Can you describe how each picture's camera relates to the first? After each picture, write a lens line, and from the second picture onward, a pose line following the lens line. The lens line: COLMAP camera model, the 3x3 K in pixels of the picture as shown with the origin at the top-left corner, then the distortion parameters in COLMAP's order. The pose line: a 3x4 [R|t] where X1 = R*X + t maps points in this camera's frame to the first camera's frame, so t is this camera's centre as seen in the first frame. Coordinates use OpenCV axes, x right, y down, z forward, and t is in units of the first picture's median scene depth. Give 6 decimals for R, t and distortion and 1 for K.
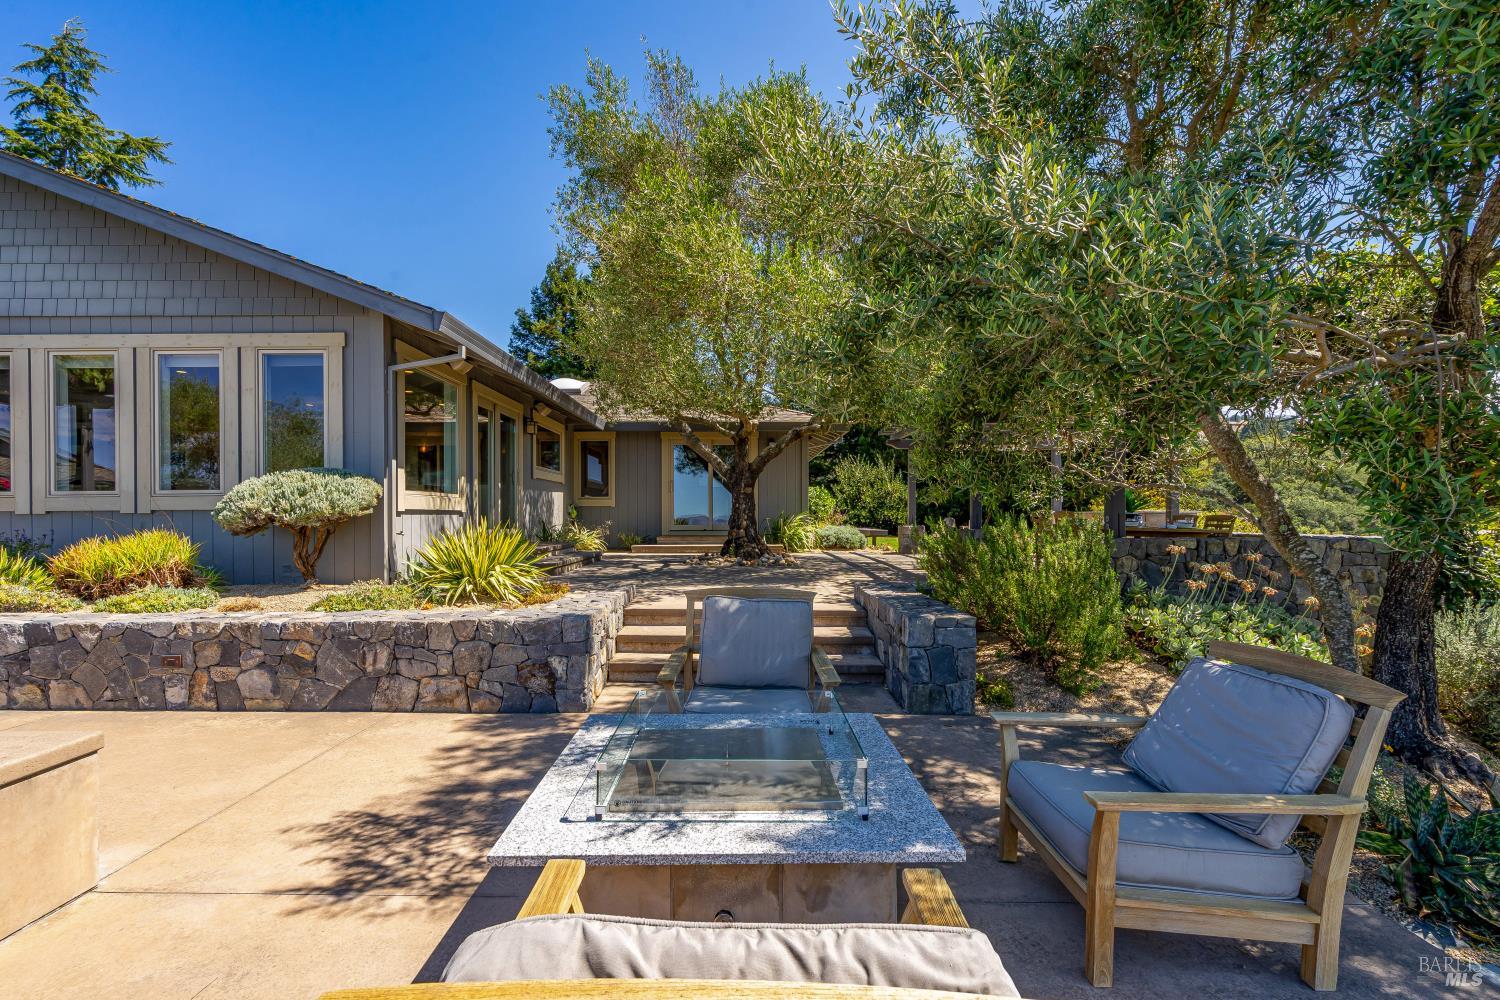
lens RADIAL K [[688.2, 0, 749.7], [0, 688.2, 505.3], [0, 0, 1]] dist [0.001196, 0.000935]
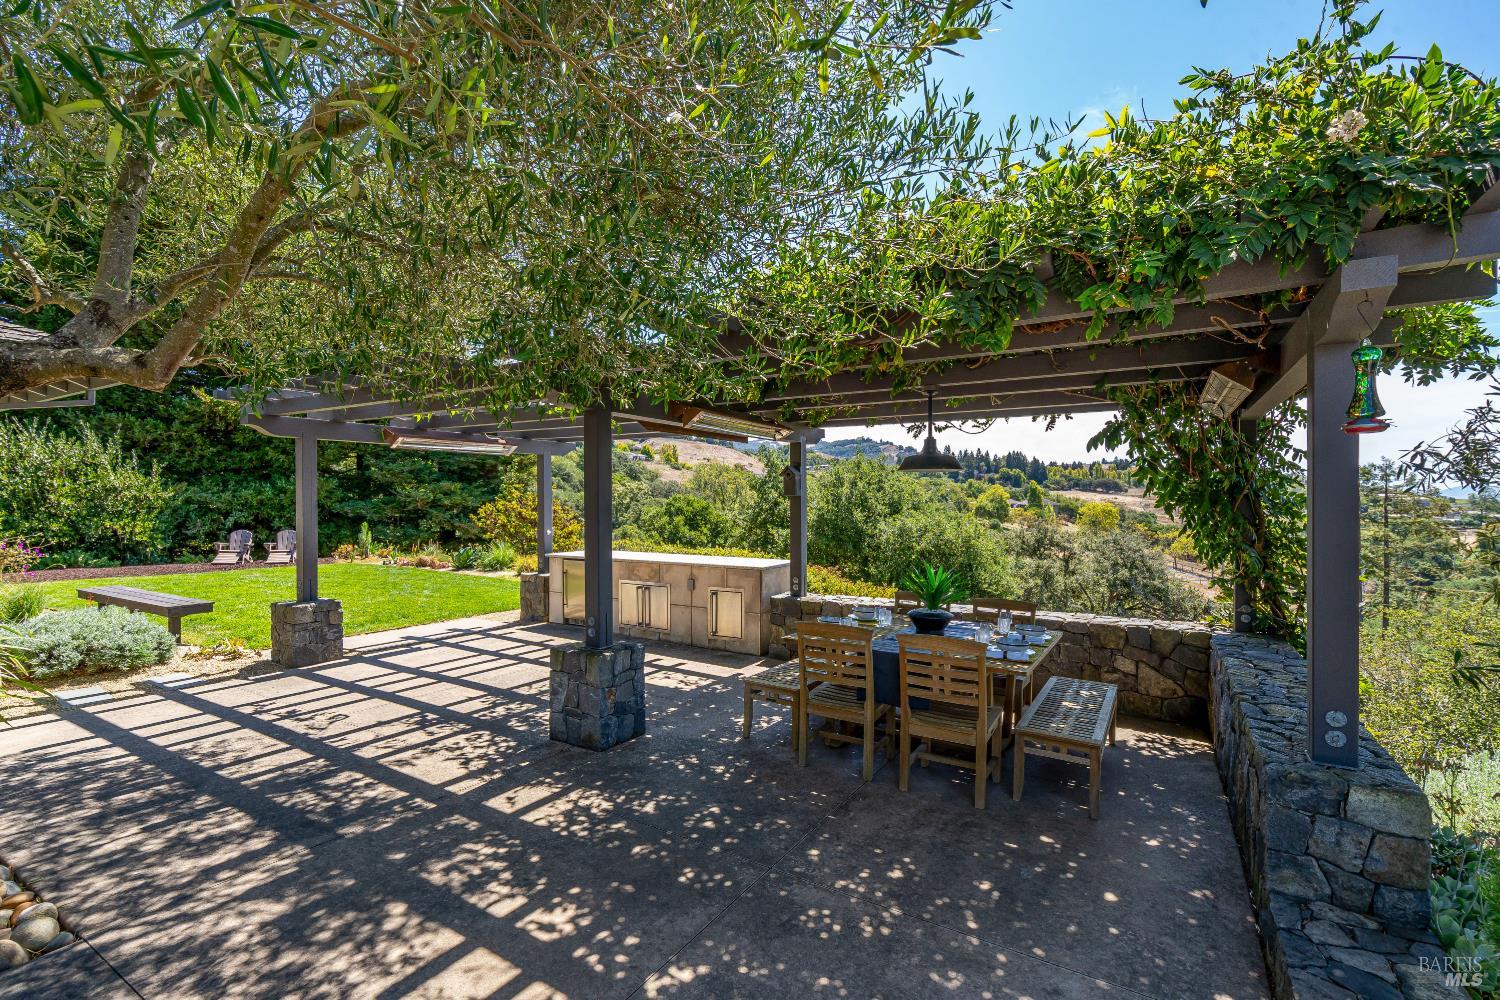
lens RADIAL K [[688.2, 0, 748.5], [0, 688.2, 498.5], [0, 0, 1]] dist [0.001196, 0.000935]
pose [[0.539814, -0.002702, 0.841780, 0.001762], [-0.010420, 0.999897, 0.009892, -0.021526], [-0.841720, -0.014111, 0.539730, 0.231781]]
